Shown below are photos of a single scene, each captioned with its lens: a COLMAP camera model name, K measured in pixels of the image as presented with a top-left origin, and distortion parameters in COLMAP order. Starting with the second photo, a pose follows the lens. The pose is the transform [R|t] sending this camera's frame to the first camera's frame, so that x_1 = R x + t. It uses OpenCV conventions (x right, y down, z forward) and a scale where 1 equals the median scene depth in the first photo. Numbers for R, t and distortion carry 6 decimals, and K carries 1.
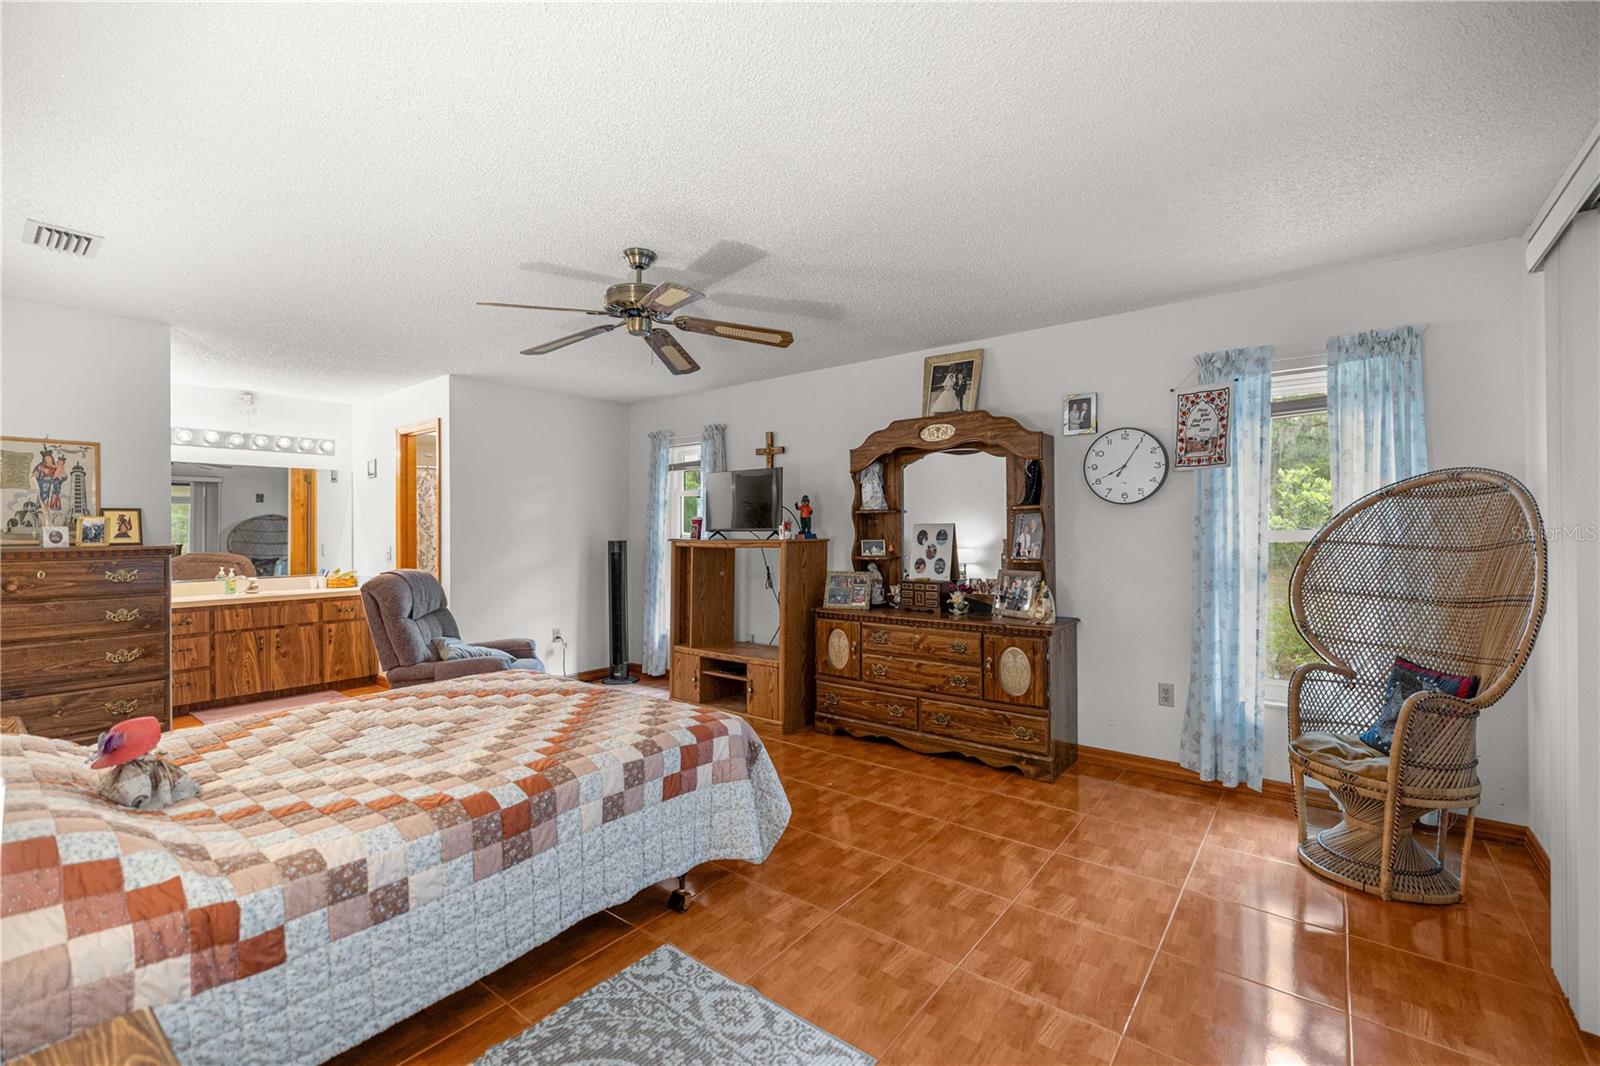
lens RADIAL K [[683.4, 0, 795.0], [0, 683.4, 525.5], [0, 0, 1]] dist [0.000128, 0.000206]
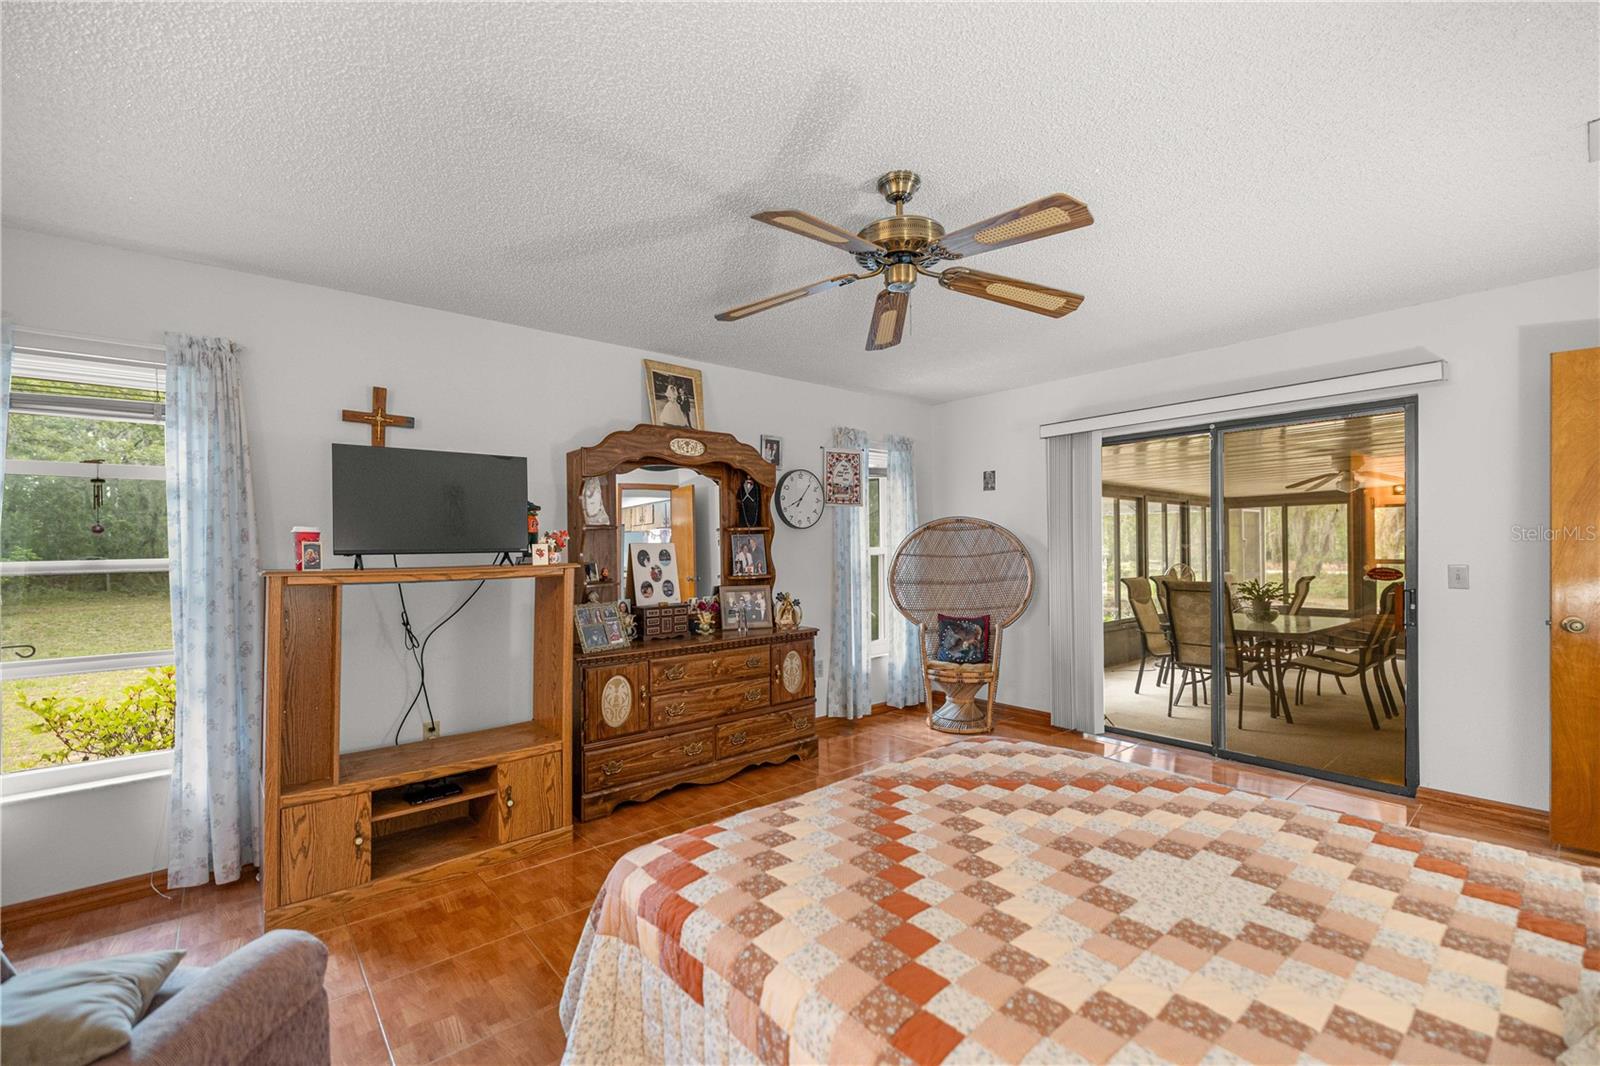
lens RADIAL K [[674.9, 0, 797.3], [0, 674.9, 544.6], [0, 0, 1]] dist [0.000366, -0.000236]
pose [[0.199693, 0.004732, 0.979847, -0.678659], [0.001956, 0.999984, -0.005228, 0.005016], [-0.979857, 0.002961, 0.199680, 0.662770]]
